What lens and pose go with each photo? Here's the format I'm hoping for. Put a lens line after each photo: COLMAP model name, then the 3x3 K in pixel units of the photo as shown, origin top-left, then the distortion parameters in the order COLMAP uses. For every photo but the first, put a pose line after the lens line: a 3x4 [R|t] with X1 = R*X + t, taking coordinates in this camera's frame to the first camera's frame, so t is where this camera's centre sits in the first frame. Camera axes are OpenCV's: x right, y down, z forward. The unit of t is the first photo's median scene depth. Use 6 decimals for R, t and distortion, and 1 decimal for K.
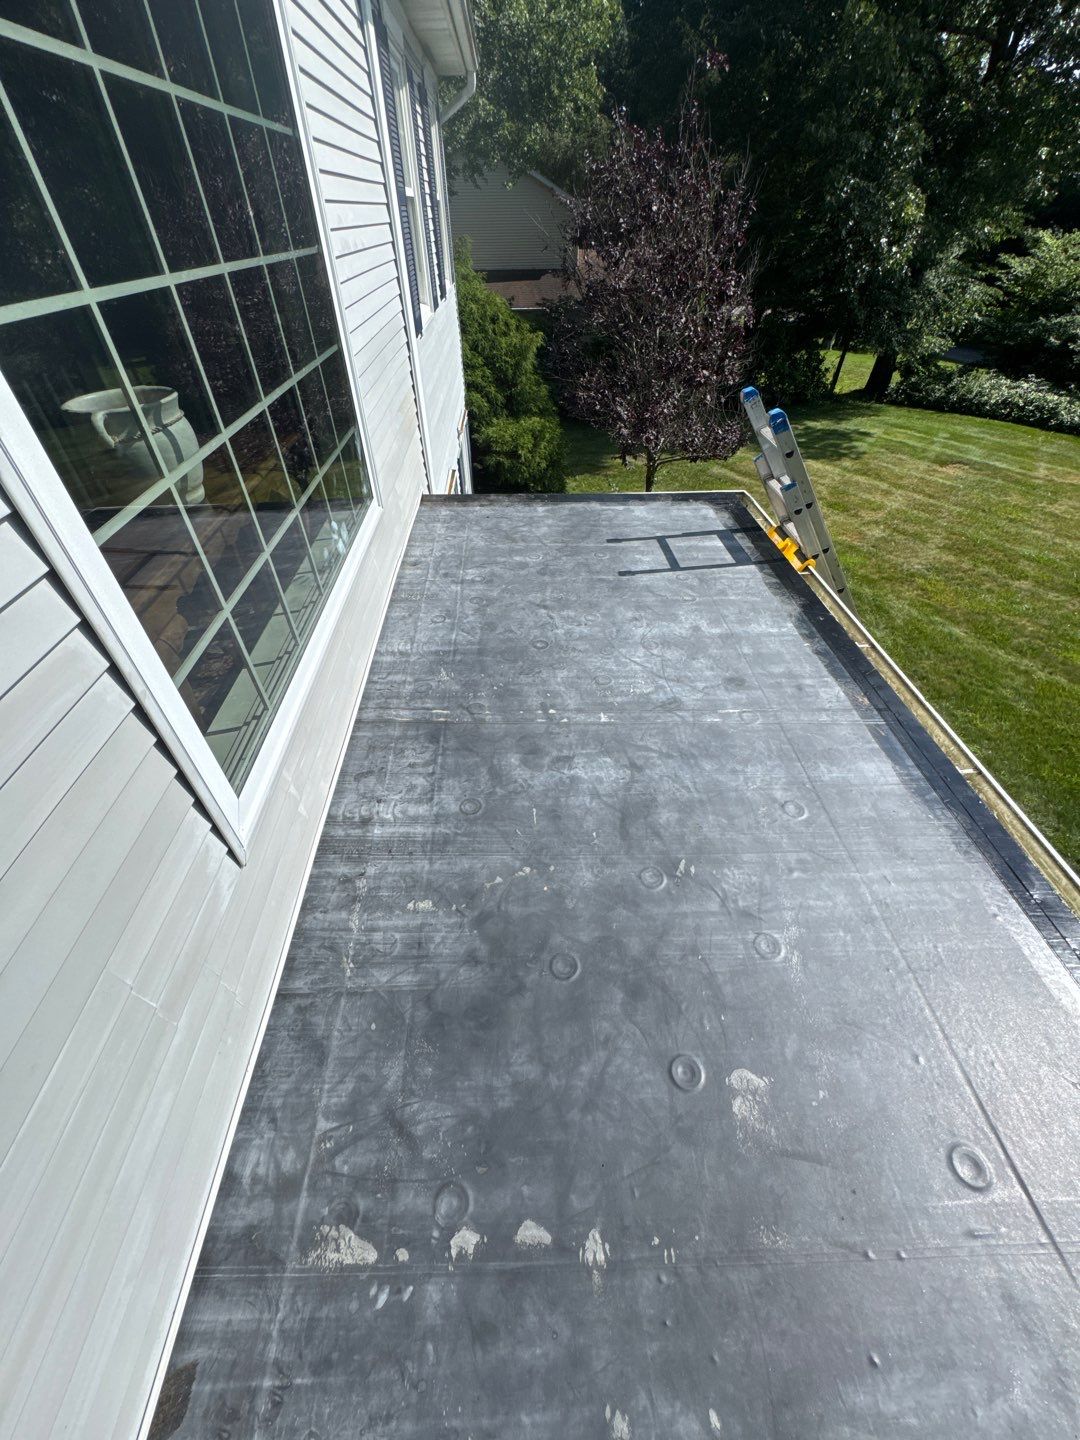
lens RADIAL K [[572.0, 0, 540.0], [0, 572.0, 720.0], [0, 0, 1]] dist [-0.001573, -0.000460]
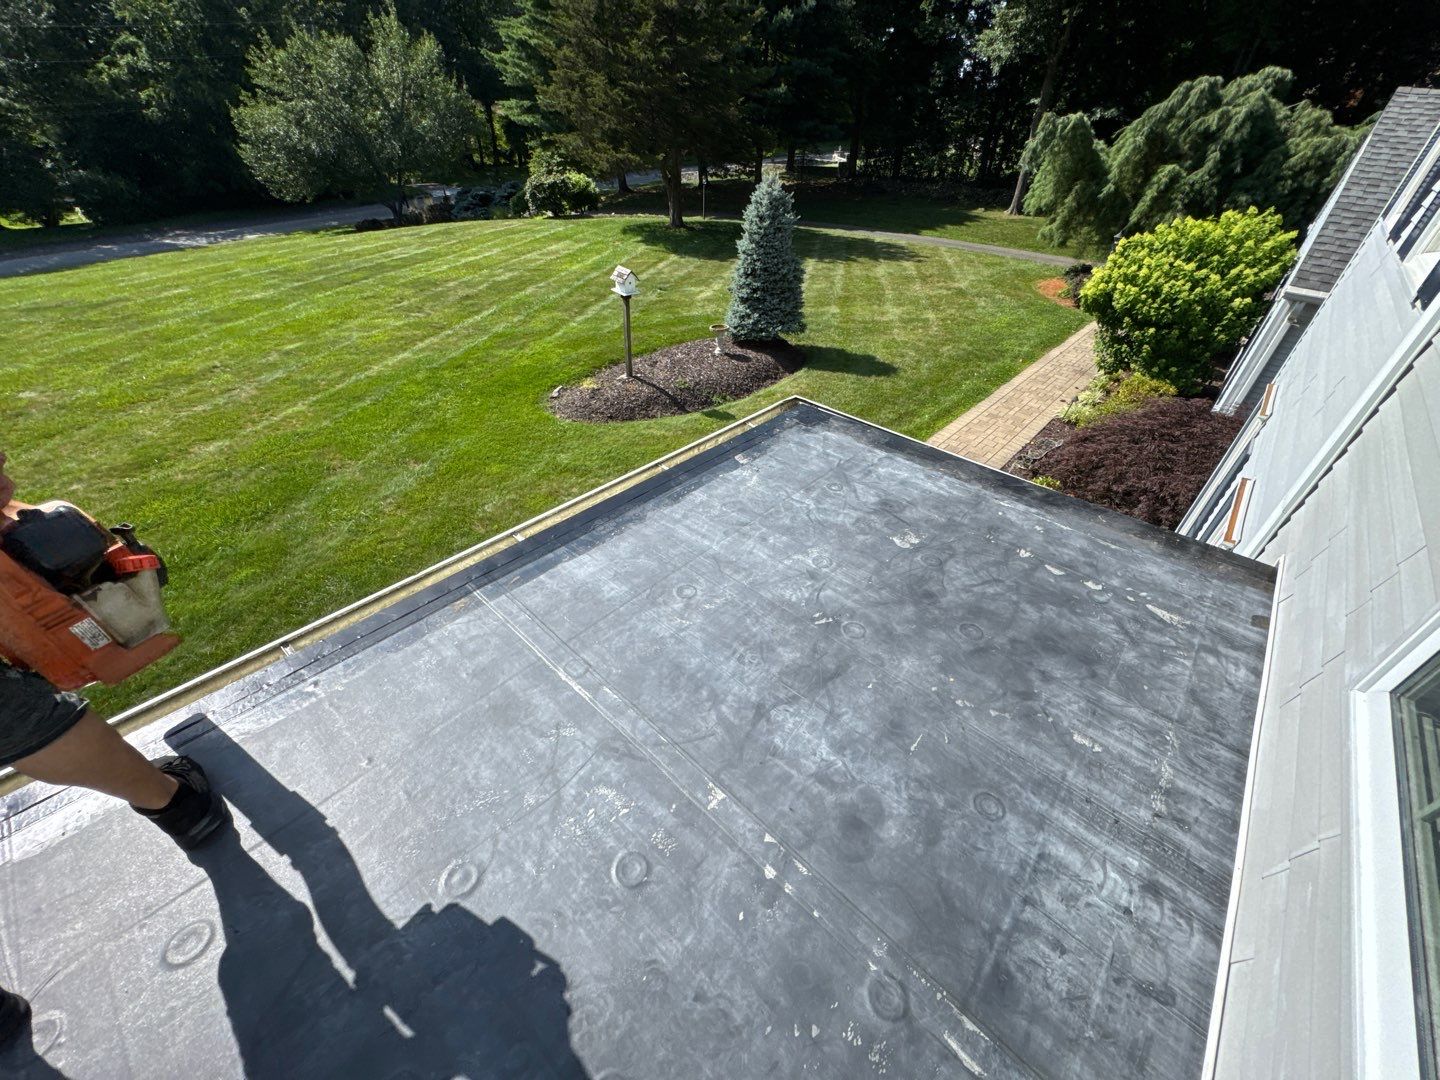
lens RADIAL K [[572.0, 0, 720.0], [0, 572.0, 540.0], [0, 0, 1]] dist [-0.001573, -0.000460]
pose [[-0.712909, -0.437172, 0.548308, -0.136395], [0.445493, 0.321503, 0.835567, -0.765217], [-0.541569, 0.839951, -0.034445, 0.988354]]
